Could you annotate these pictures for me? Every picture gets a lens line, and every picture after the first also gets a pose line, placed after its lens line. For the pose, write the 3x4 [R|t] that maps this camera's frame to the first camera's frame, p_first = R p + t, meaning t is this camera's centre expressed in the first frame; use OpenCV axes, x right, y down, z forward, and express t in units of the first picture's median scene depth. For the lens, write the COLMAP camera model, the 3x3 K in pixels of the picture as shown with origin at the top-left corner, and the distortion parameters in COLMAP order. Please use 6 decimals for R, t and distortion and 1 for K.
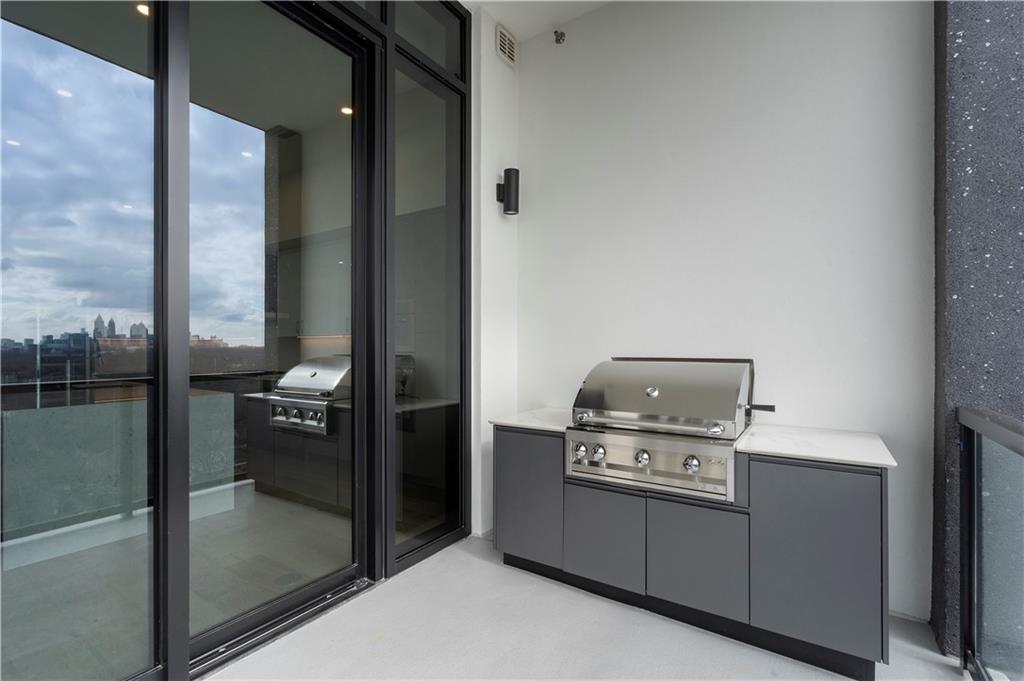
lens RADIAL K [[467.4, 0, 506.2], [0, 467.4, 341.6], [0, 0, 1]] dist [-0.002998, 0.000882]
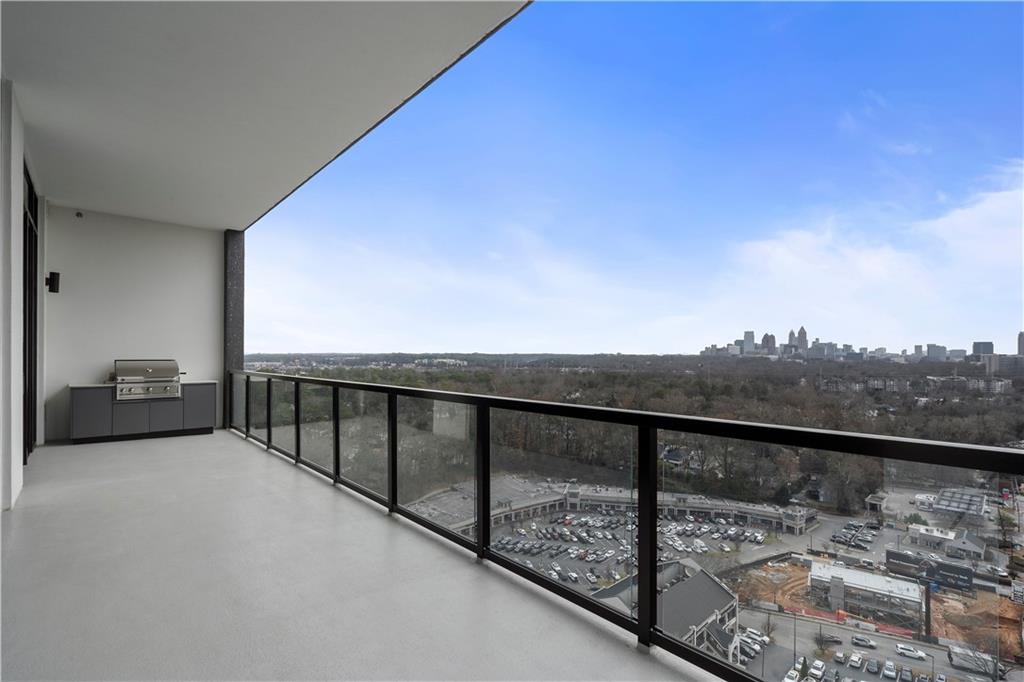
lens RADIAL K [[467.4, 0, 499.4], [0, 467.4, 359.2], [0, 0, 1]] dist [-0.002998, 0.000882]
pose [[0.242413, -0.004844, 0.970161, -2.085512], [-0.008183, 0.999942, 0.007038, -0.005715], [-0.970139, -0.009645, 0.242359, -1.973209]]
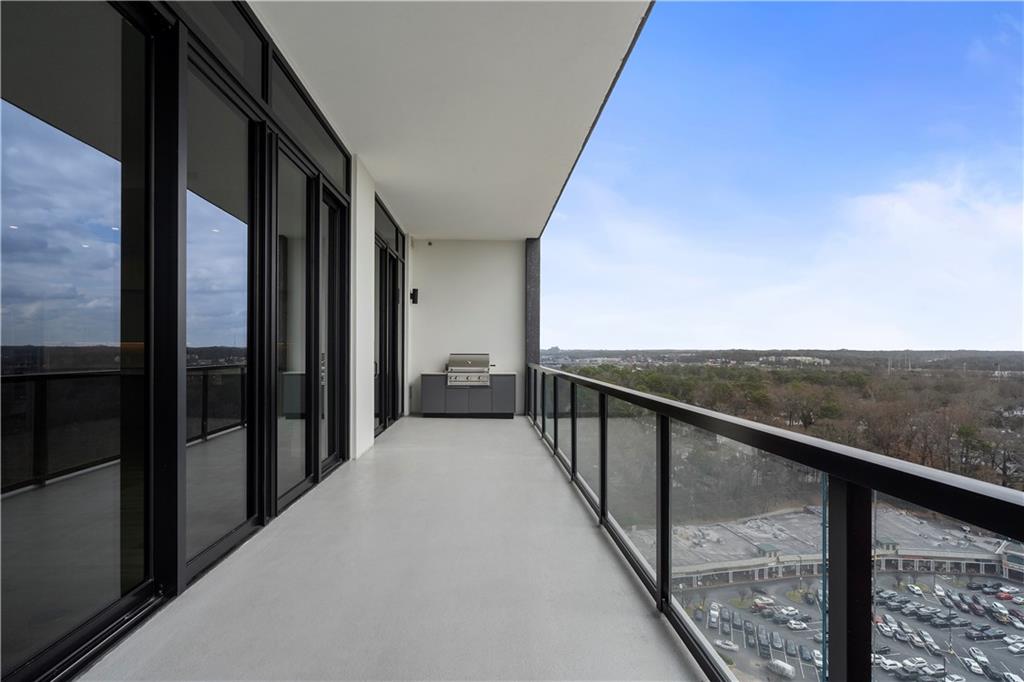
lens RADIAL K [[467.4, 0, 506.3], [0, 467.4, 349.7], [0, 0, 1]] dist [-0.002998, 0.000882]
pose [[0.796561, 0.007505, 0.604512, -1.712469], [-0.009743, 0.999952, 0.000424, 0.000998], [-0.604480, -0.006228, 0.796596, -2.177354]]
